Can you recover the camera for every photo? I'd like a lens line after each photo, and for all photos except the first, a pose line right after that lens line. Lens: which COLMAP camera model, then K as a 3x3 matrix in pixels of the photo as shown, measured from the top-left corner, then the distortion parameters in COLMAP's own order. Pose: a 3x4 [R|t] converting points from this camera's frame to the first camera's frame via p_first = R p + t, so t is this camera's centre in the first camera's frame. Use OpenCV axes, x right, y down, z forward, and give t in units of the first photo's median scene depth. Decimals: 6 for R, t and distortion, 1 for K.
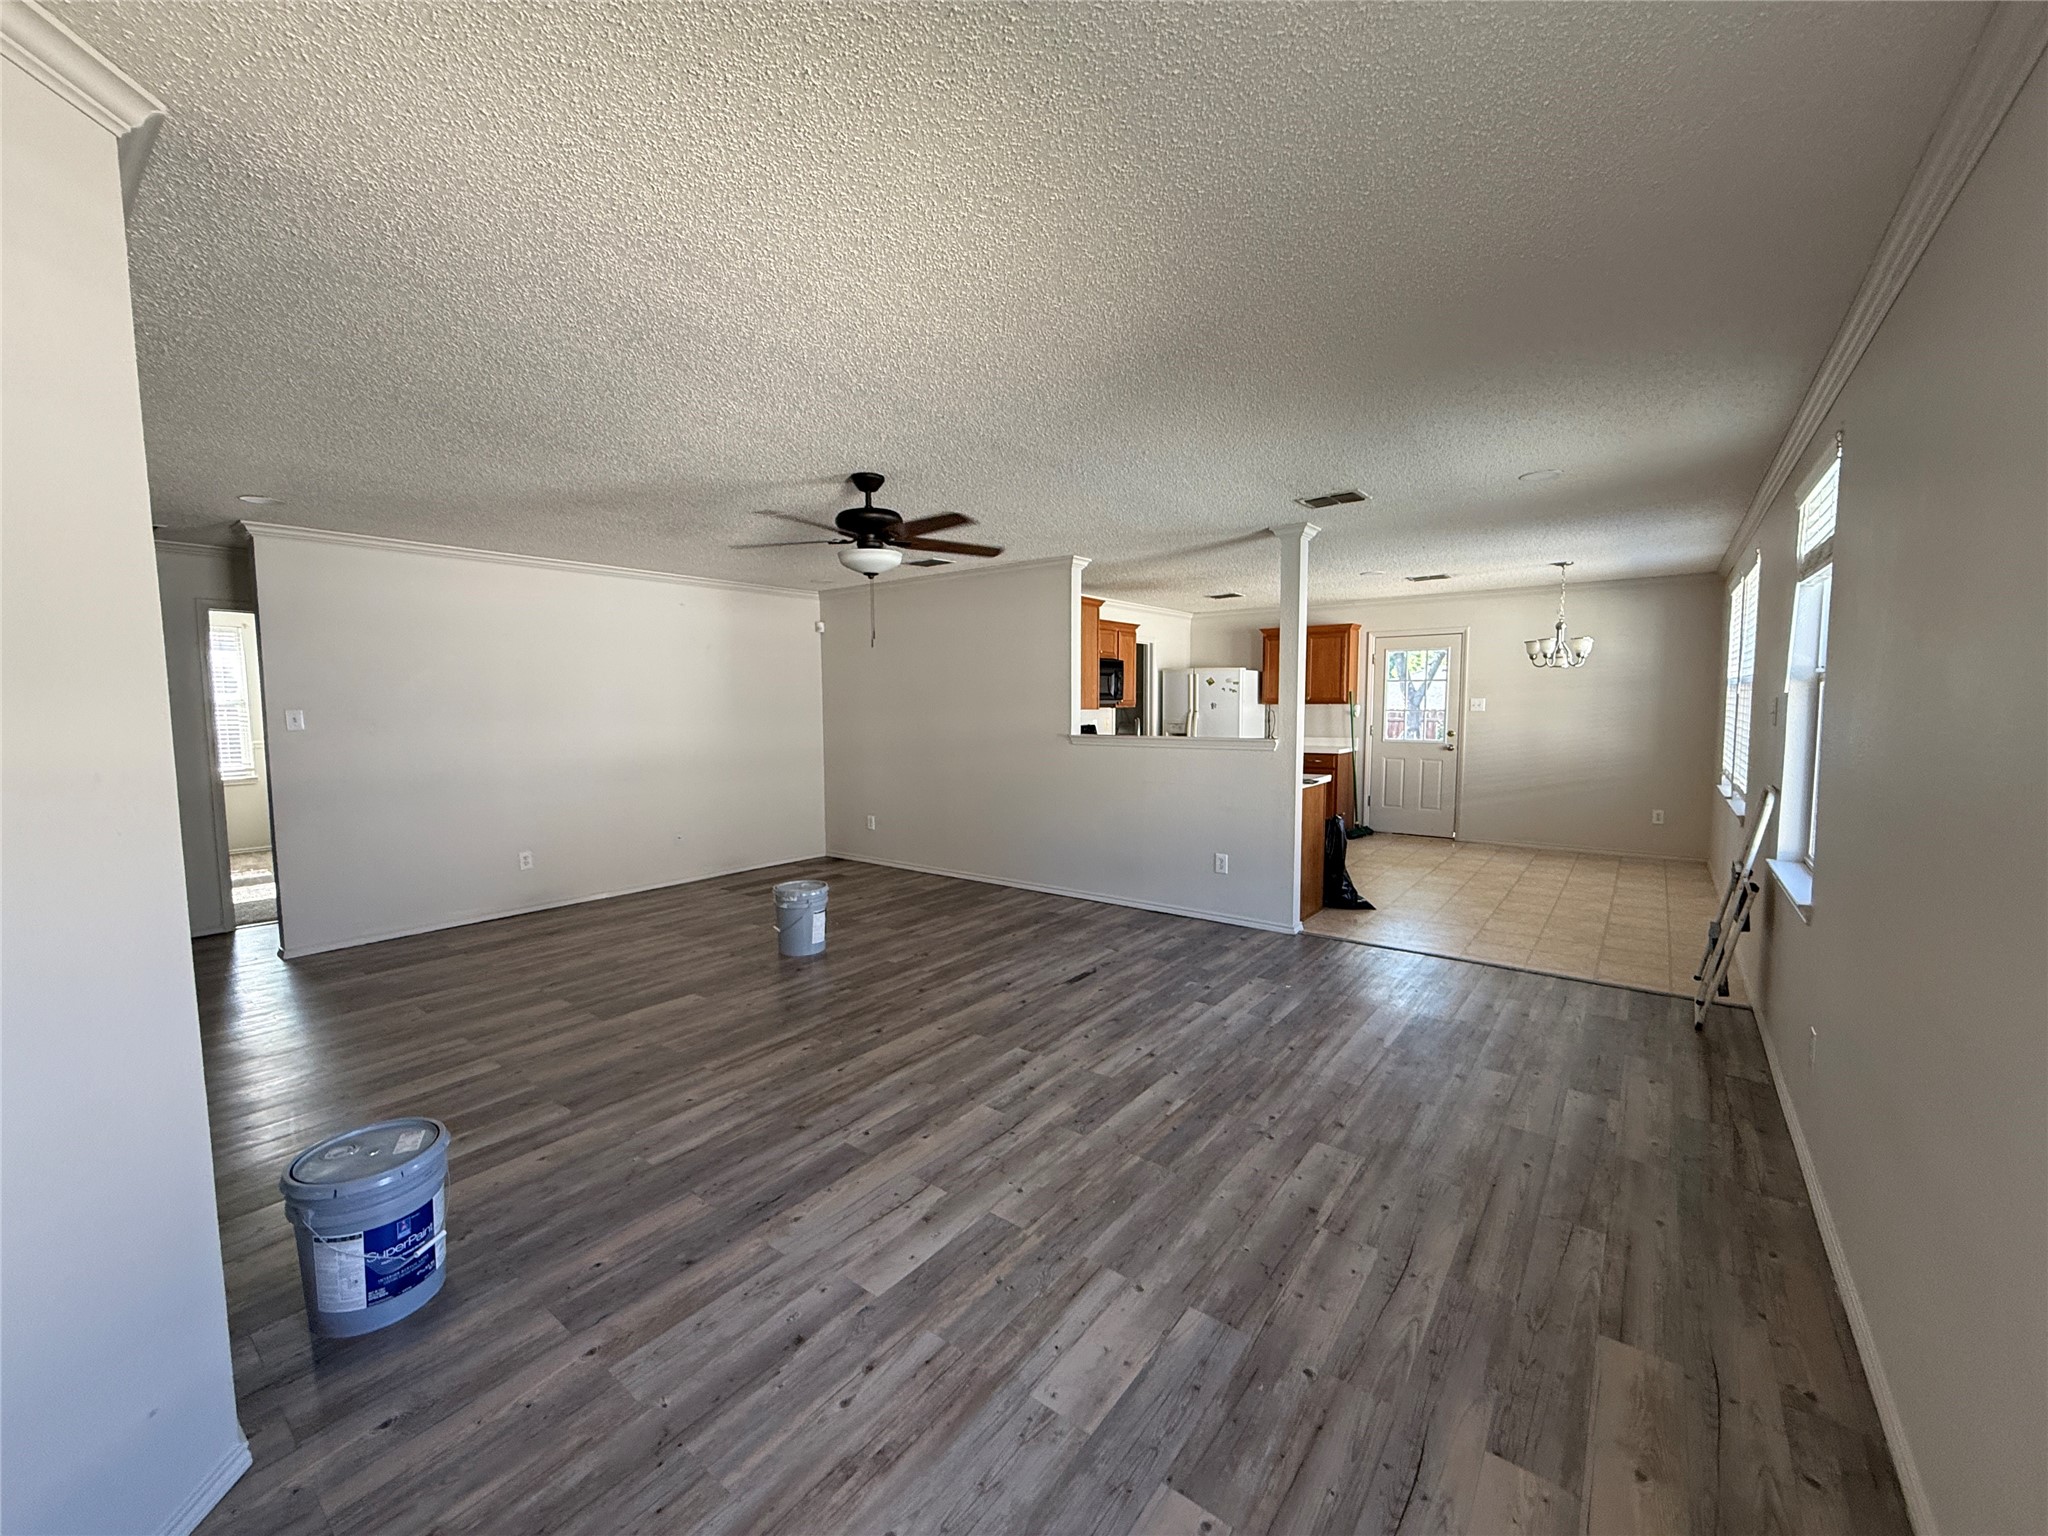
lens RADIAL K [[824.4, 0, 1023.1], [0, 824.4, 767.1], [0, 0, 1]] dist [0.000804, 0.000322]
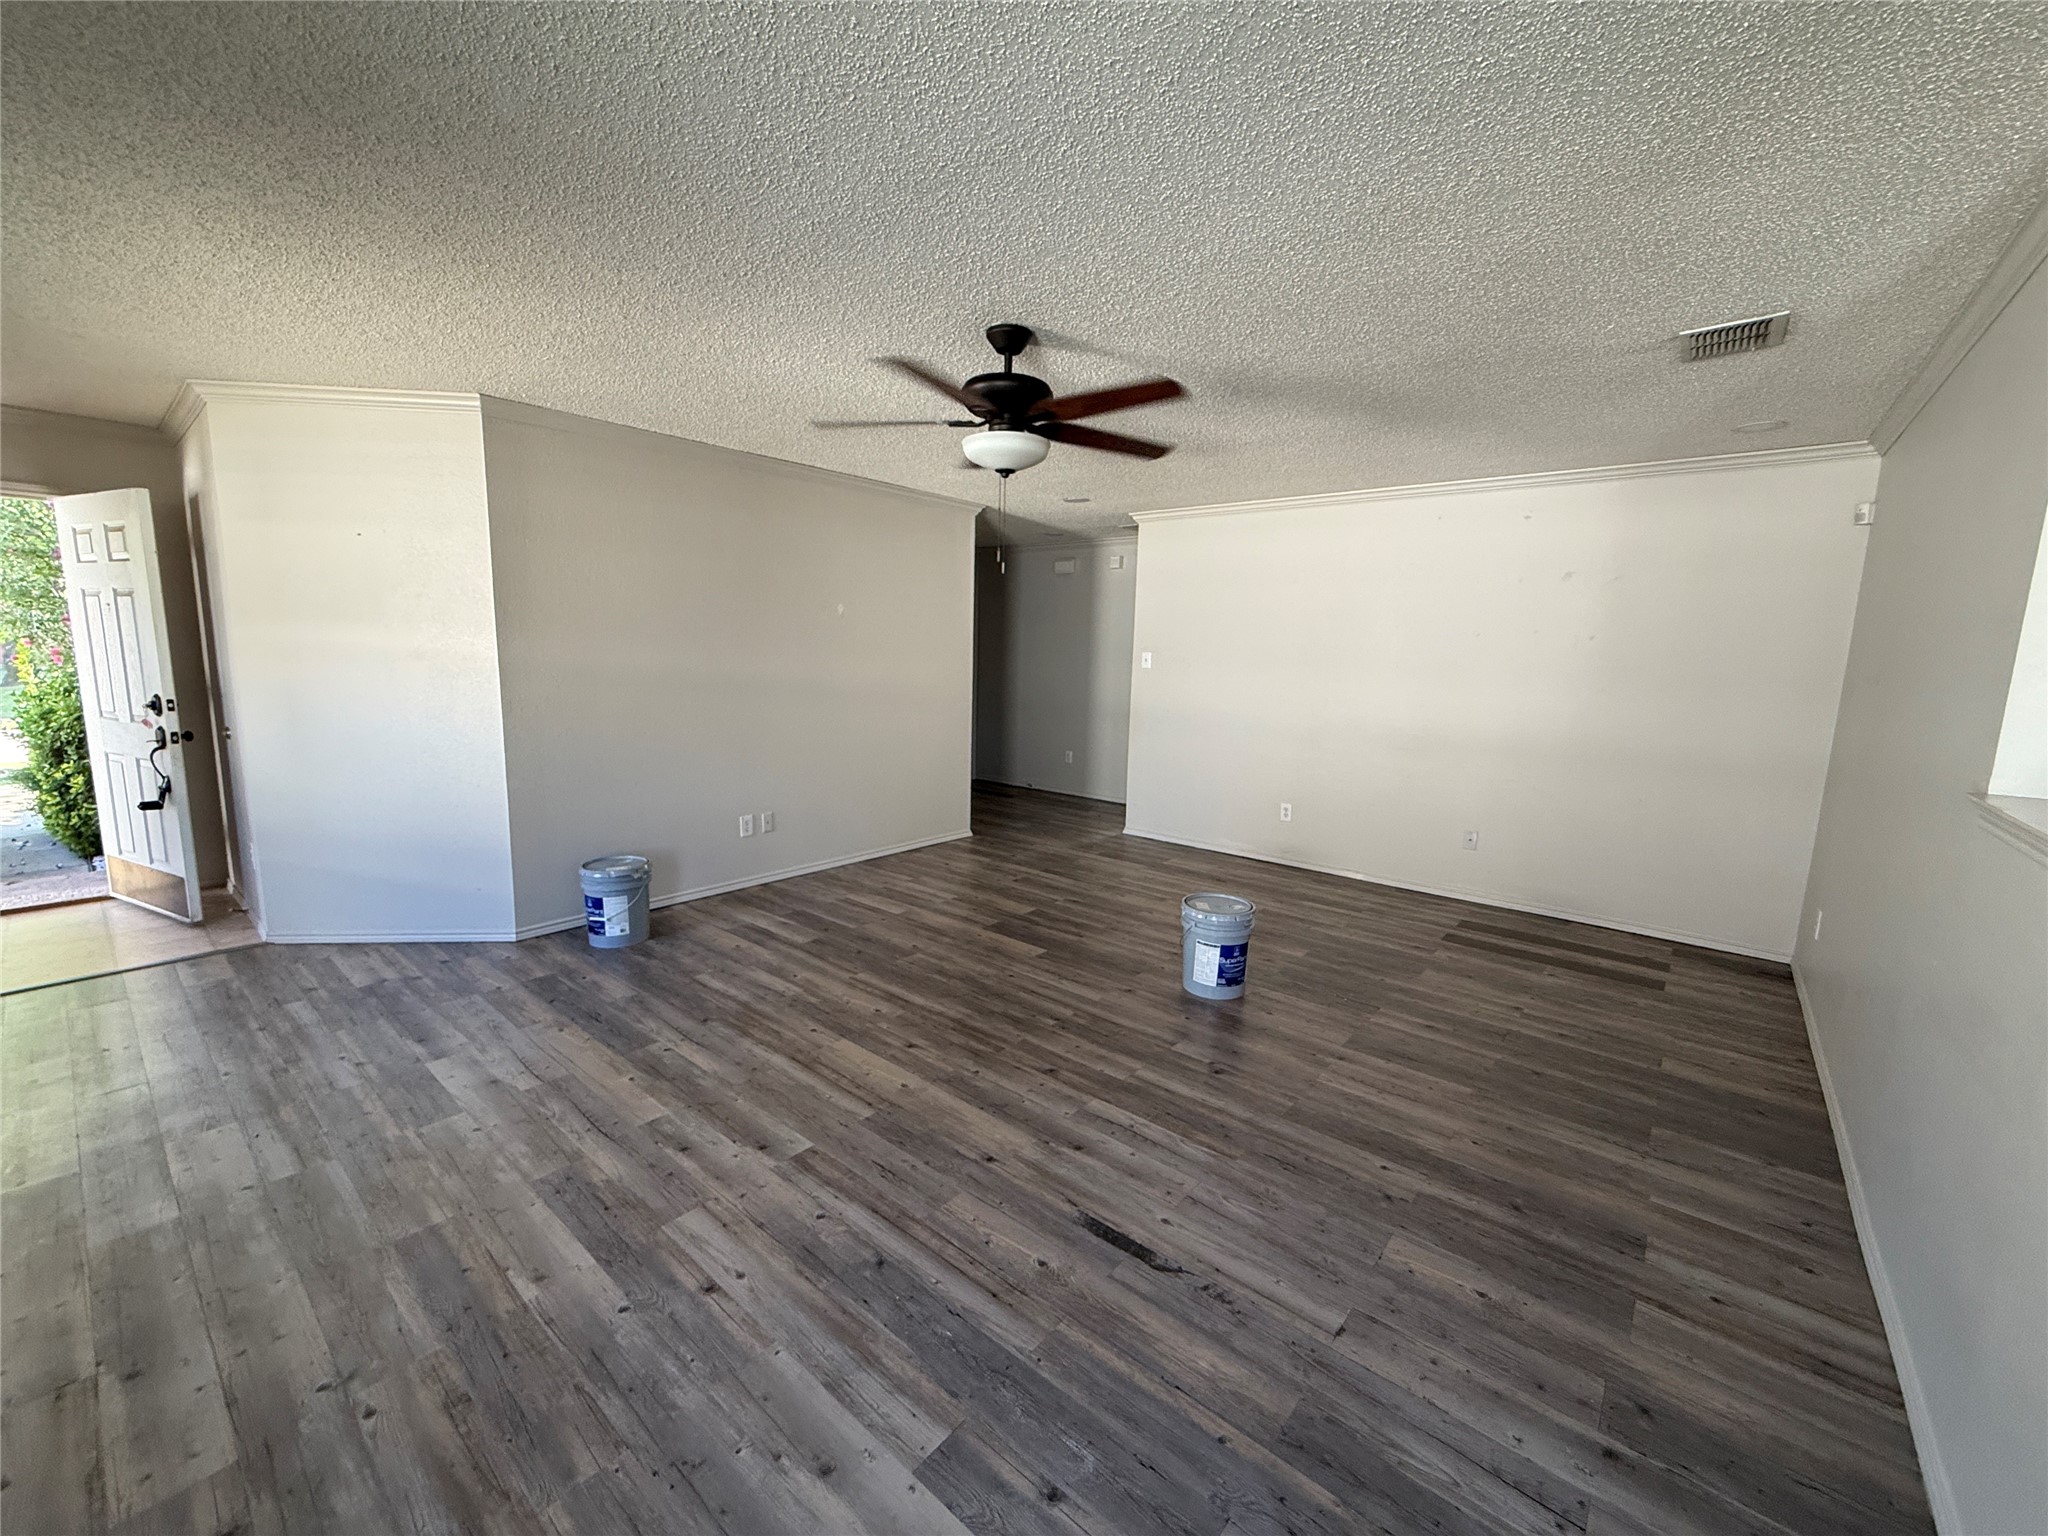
lens RADIAL K [[824.4, 0, 1020.2], [0, 824.4, 767.5], [0, 0, 1]] dist [0.000804, 0.000322]
pose [[-0.052738, 0.153137, -0.986797, 0.574550], [-0.103225, 0.982042, 0.157916, -0.094411], [0.993259, 0.110190, -0.035984, 1.069707]]
